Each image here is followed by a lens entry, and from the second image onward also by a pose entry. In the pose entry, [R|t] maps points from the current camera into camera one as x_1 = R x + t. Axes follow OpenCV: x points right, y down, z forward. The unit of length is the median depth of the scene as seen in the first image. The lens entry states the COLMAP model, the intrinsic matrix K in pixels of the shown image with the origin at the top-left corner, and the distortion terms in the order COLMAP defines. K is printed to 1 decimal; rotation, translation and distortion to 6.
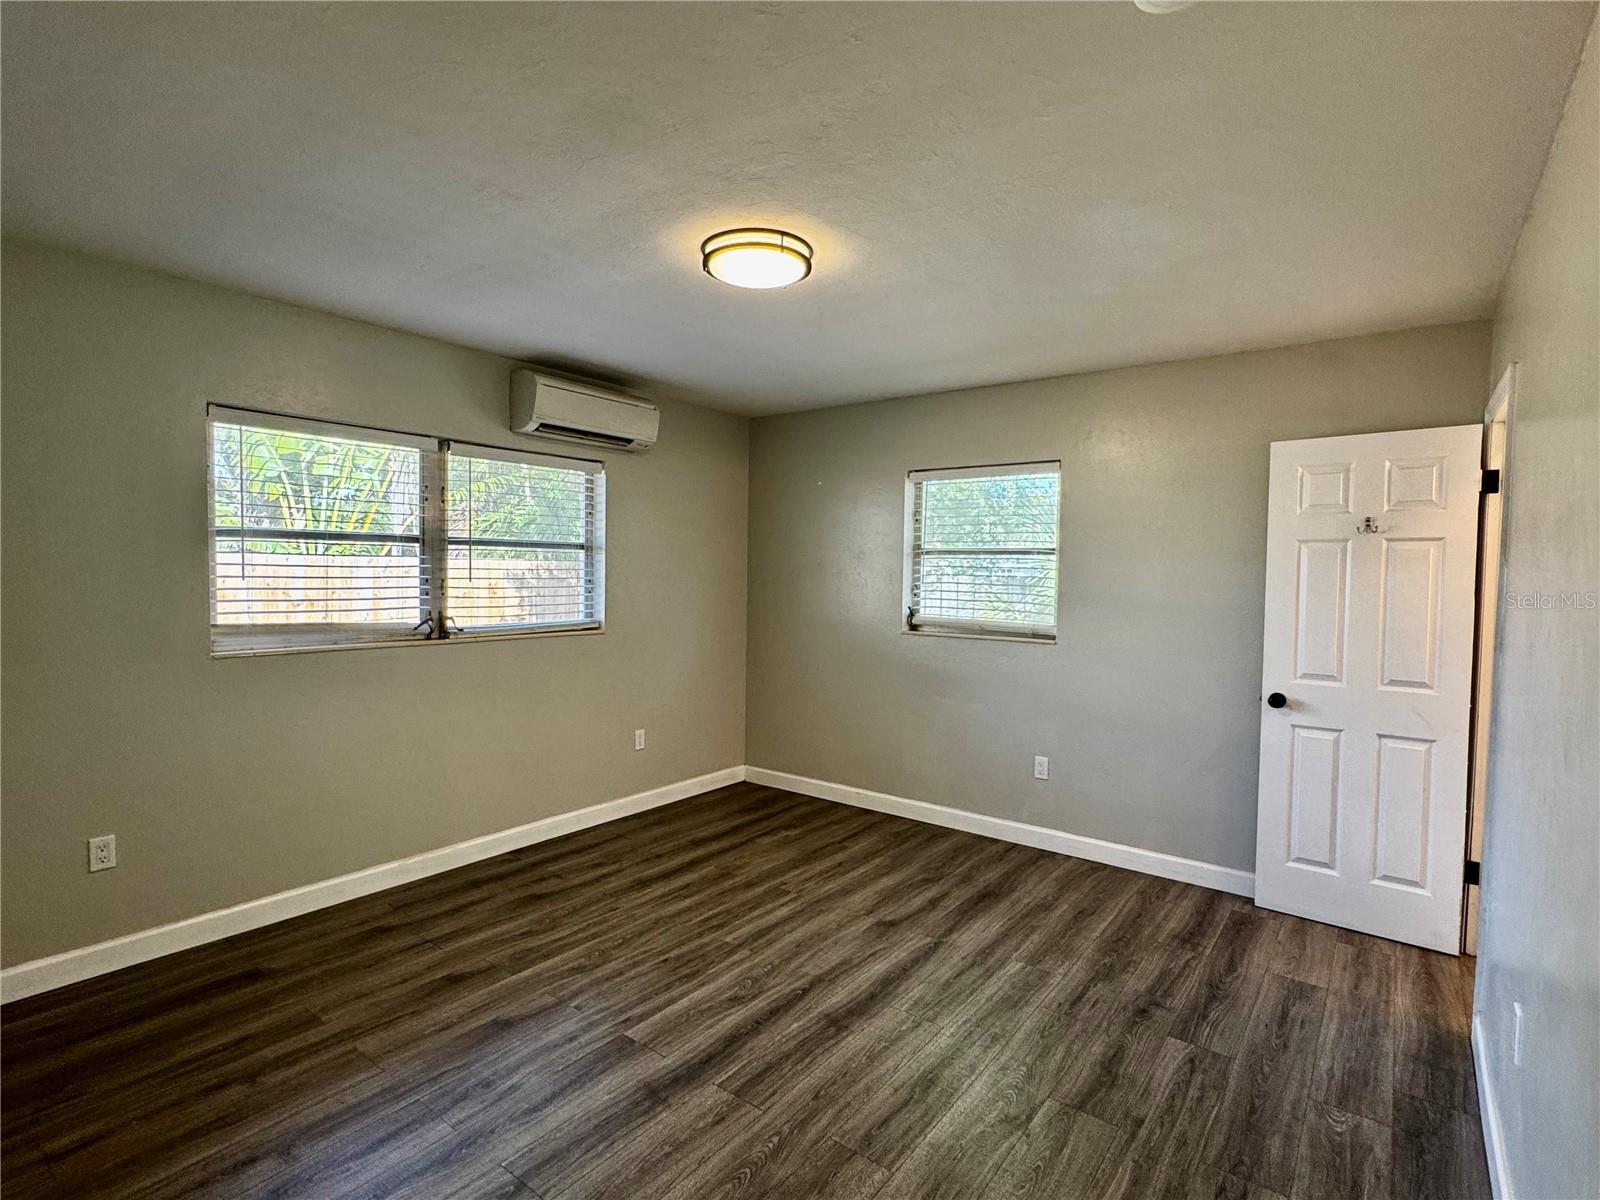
lens RADIAL K [[795.4, 0, 798.2], [0, 795.4, 601.7], [0, 0, 1]] dist [-0.001054, -0.000299]
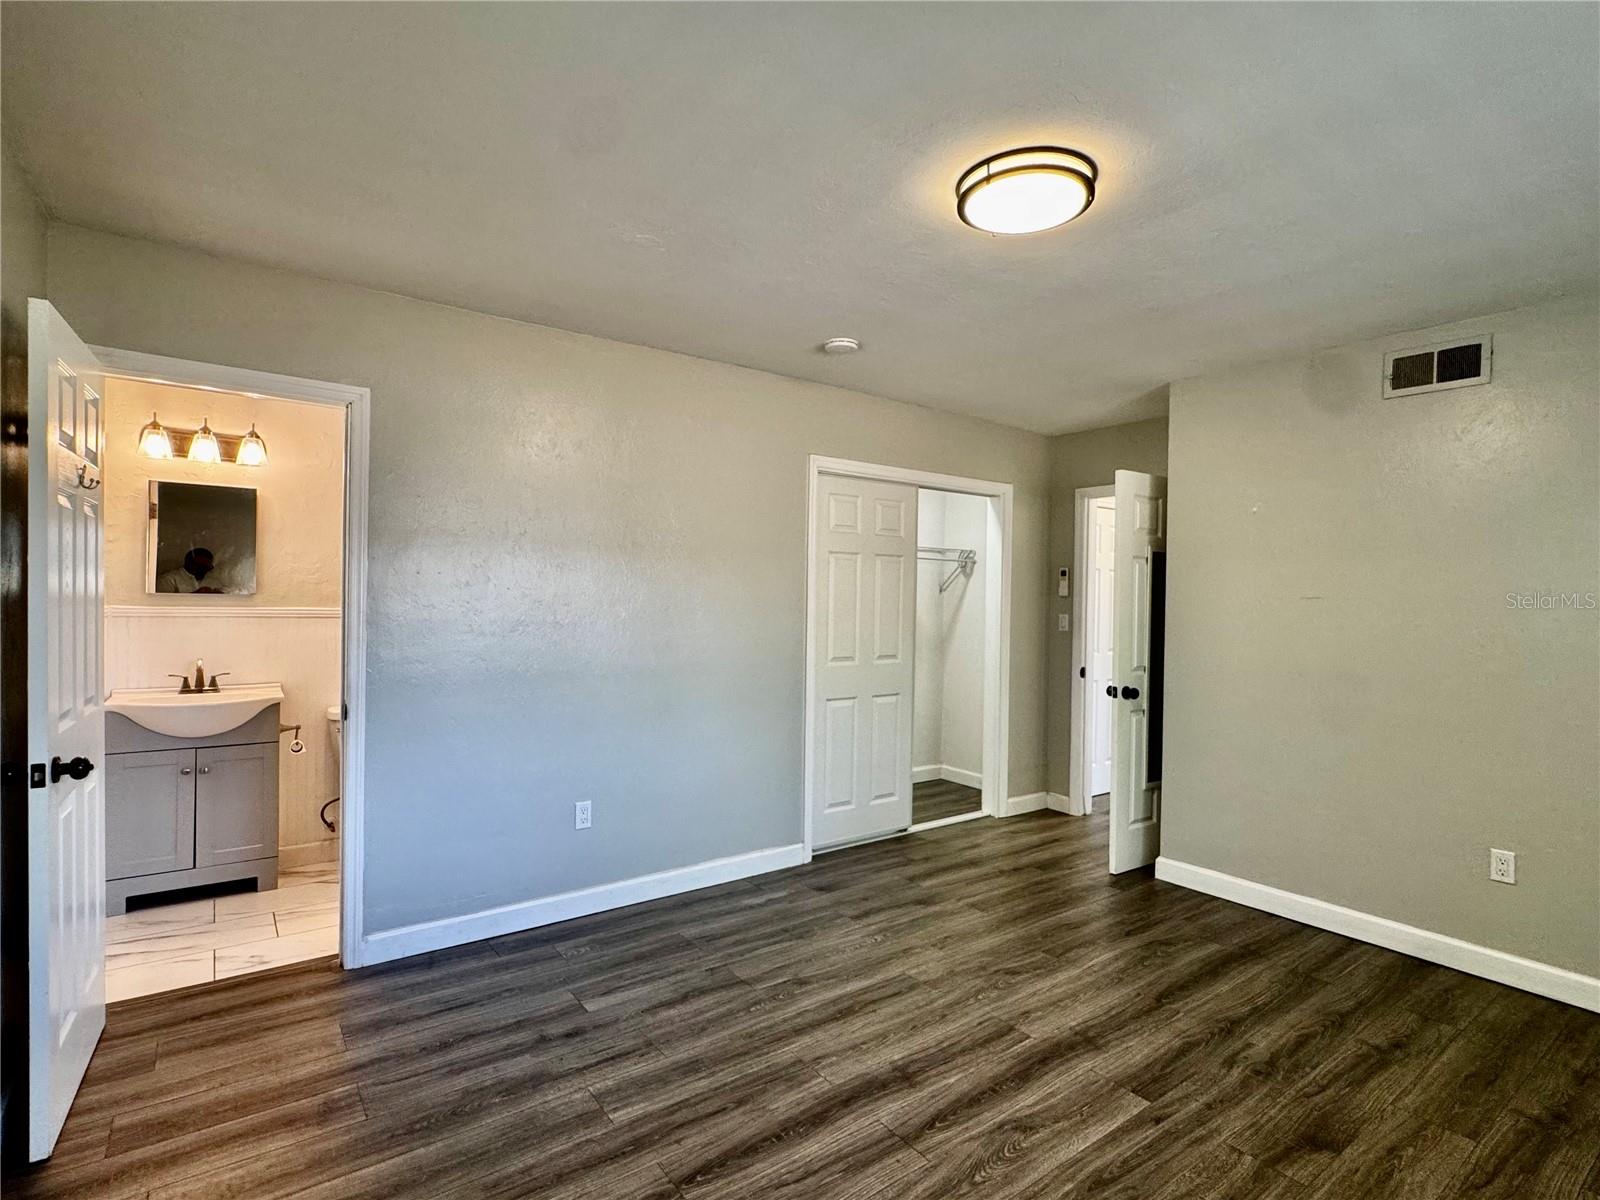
lens RADIAL K [[795.4, 0, 798.2], [0, 795.4, 601.7], [0, 0, 1]] dist [-0.001054, -0.000299]
pose [[-0.958806, -0.034468, 0.281961, -0.069548], [-0.023260, 0.998804, 0.043005, -0.039180], [-0.283107, 0.034675, -0.958461, 1.829529]]
